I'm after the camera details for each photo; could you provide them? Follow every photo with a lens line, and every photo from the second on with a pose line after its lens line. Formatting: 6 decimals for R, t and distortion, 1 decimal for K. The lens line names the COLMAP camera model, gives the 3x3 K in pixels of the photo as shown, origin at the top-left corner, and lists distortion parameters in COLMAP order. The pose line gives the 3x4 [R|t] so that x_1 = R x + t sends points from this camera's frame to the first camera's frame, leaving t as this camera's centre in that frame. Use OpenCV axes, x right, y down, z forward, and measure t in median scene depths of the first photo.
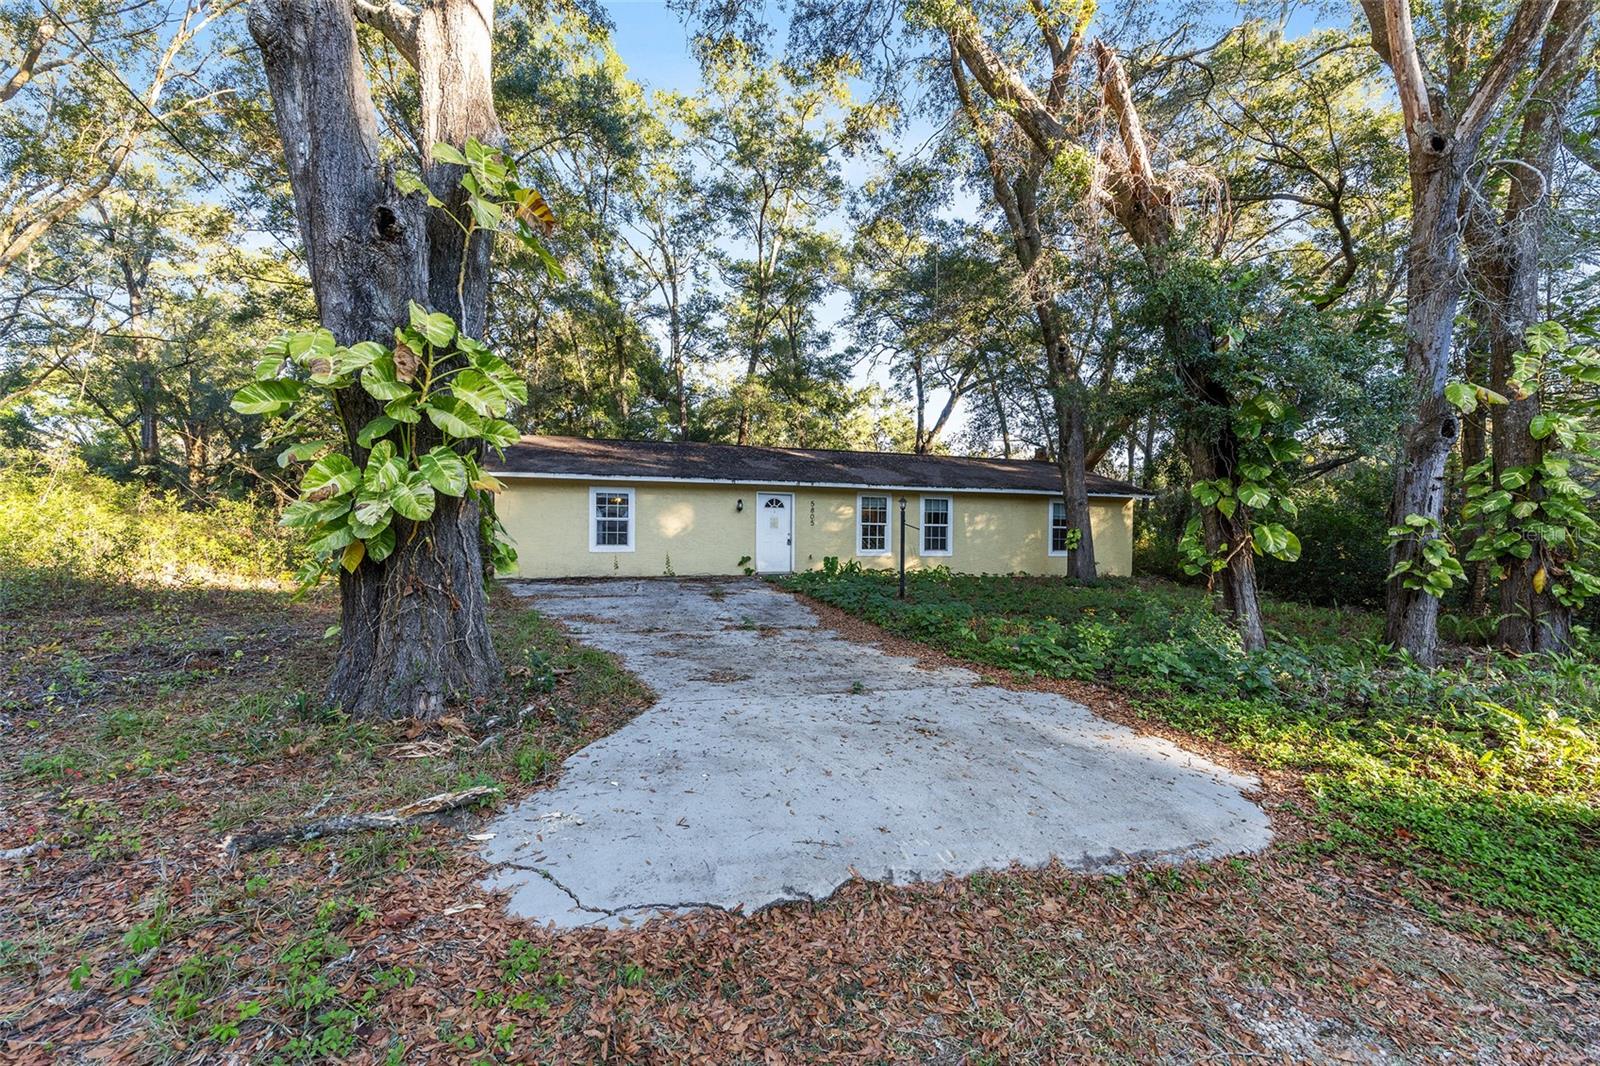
lens RADIAL K [[649.7, 0, 802.5], [0, 649.7, 538.8], [0, 0, 1]] dist [0.001452, 0.000148]
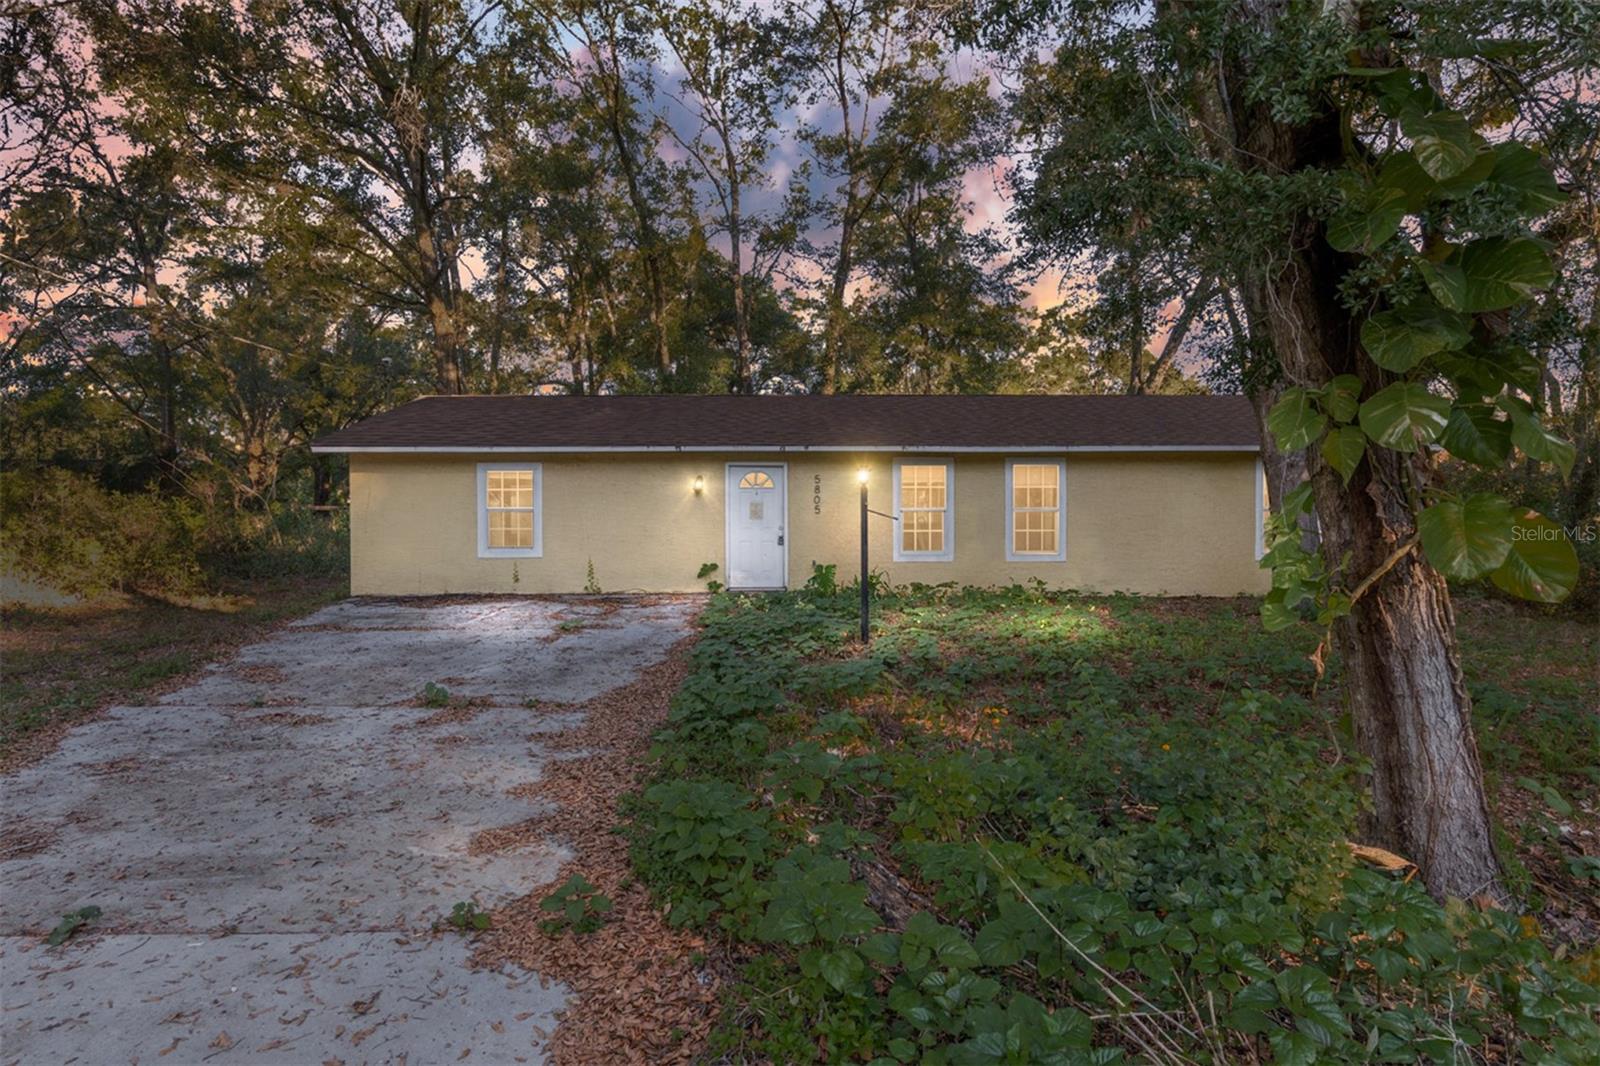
lens RADIAL K [[851.3, 0, 803.1], [0, 851.3, 531.9], [0, 0, 1]] dist [0.007264, 0.000987]
pose [[0.965044, -0.011690, -0.261828, 0.213227], [0.012209, 0.999925, 0.000356, -0.003125], [0.261804, -0.003540, 0.965115, 0.195167]]
